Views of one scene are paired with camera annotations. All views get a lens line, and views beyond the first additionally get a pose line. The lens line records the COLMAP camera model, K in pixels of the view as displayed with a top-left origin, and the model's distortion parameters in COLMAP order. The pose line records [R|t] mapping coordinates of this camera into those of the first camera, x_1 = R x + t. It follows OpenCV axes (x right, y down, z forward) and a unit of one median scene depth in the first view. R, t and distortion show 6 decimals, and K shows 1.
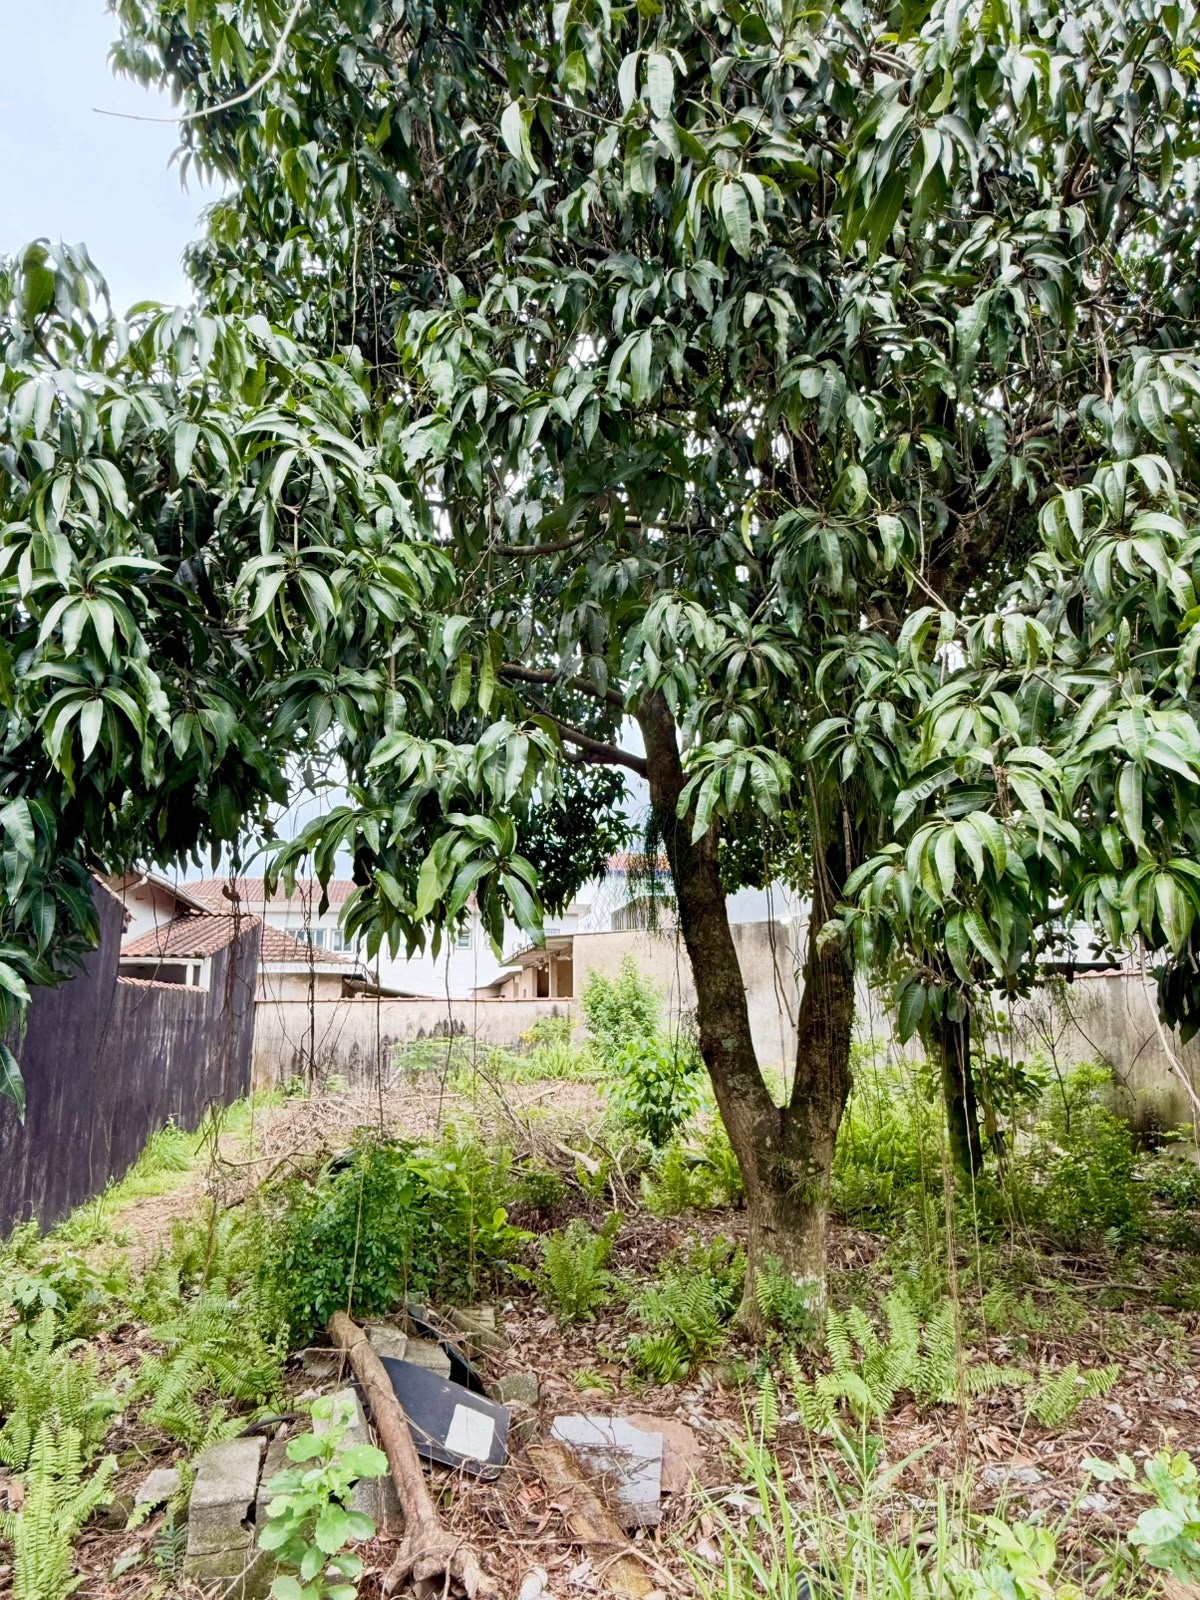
lens RADIAL K [[1063.8, 0, 600.0], [0, 1063.8, 800.0], [0, 0, 1]] dist [0.003710, -0.001268]
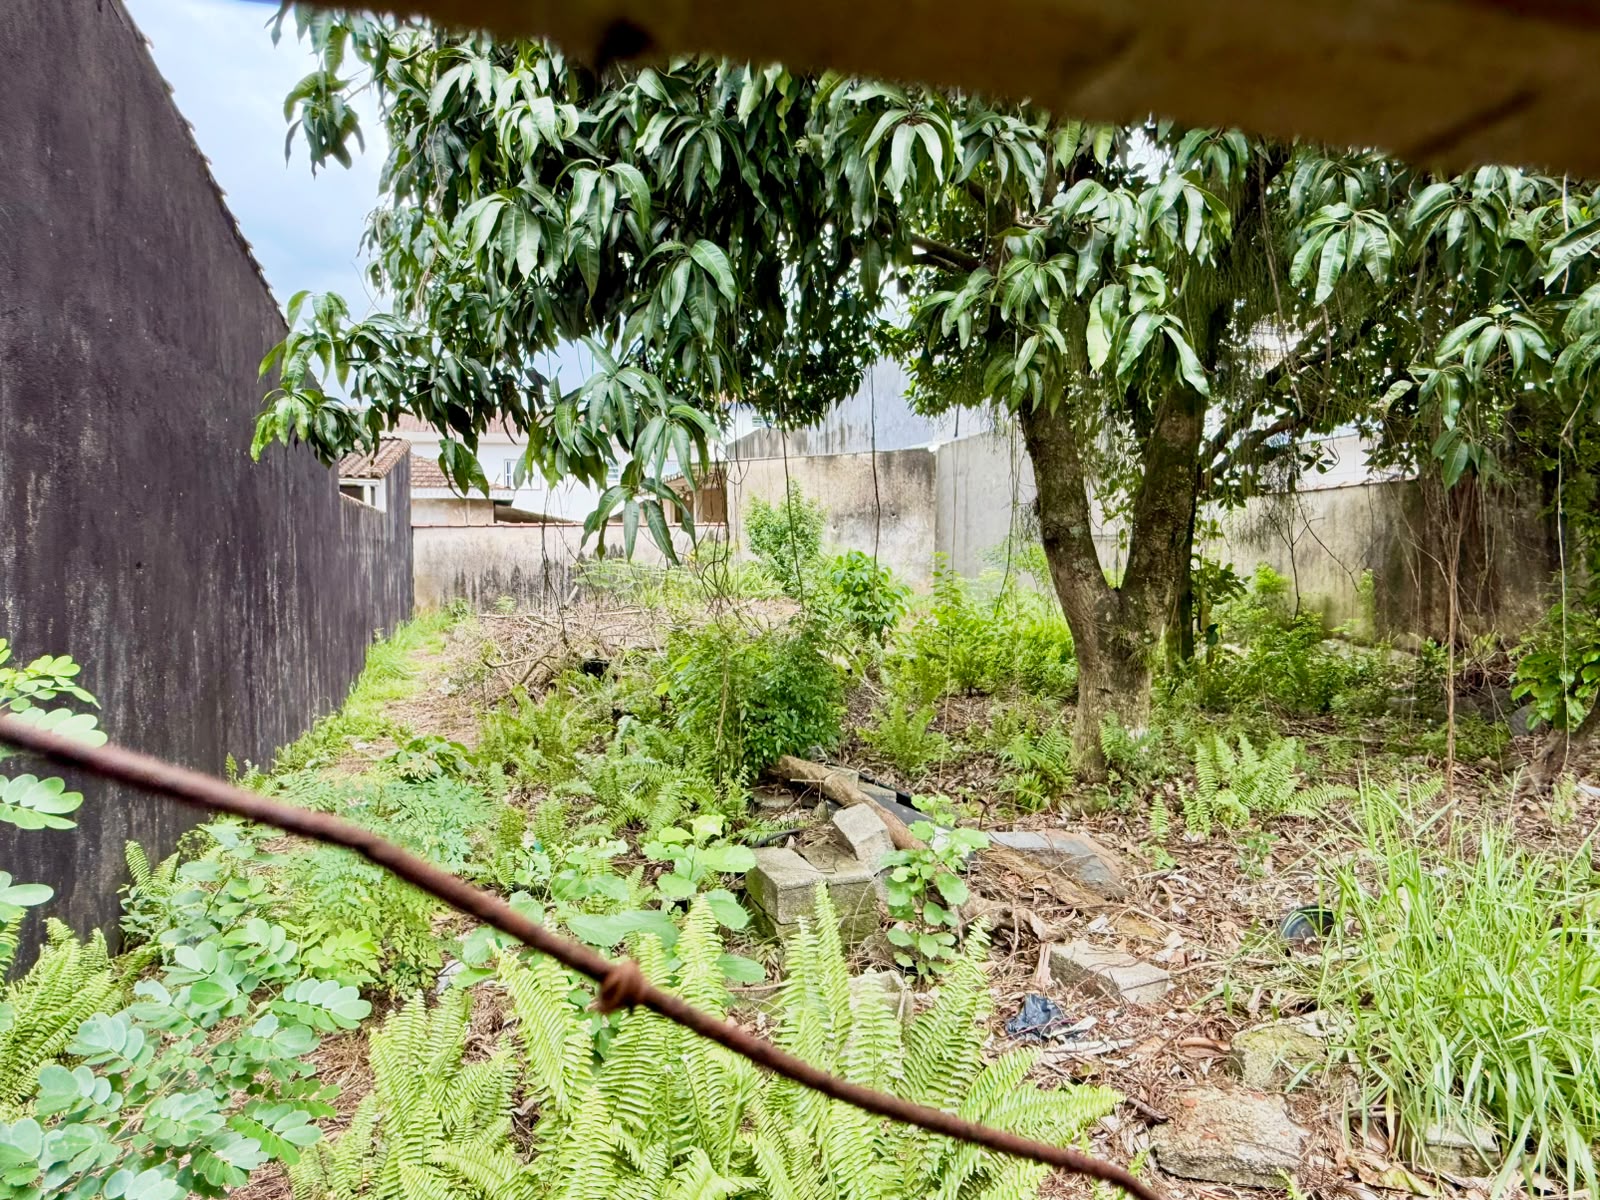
lens RADIAL K [[1063.8, 0, 800.0], [0, 1063.8, 600.0], [0, 0, 1]] dist [0.003710, -0.001268]
pose [[0.995530, -0.010321, 0.093884, -0.240165], [-0.013103, 0.969307, 0.245504, 0.033364], [-0.093537, -0.245636, 0.964839, -0.030235]]
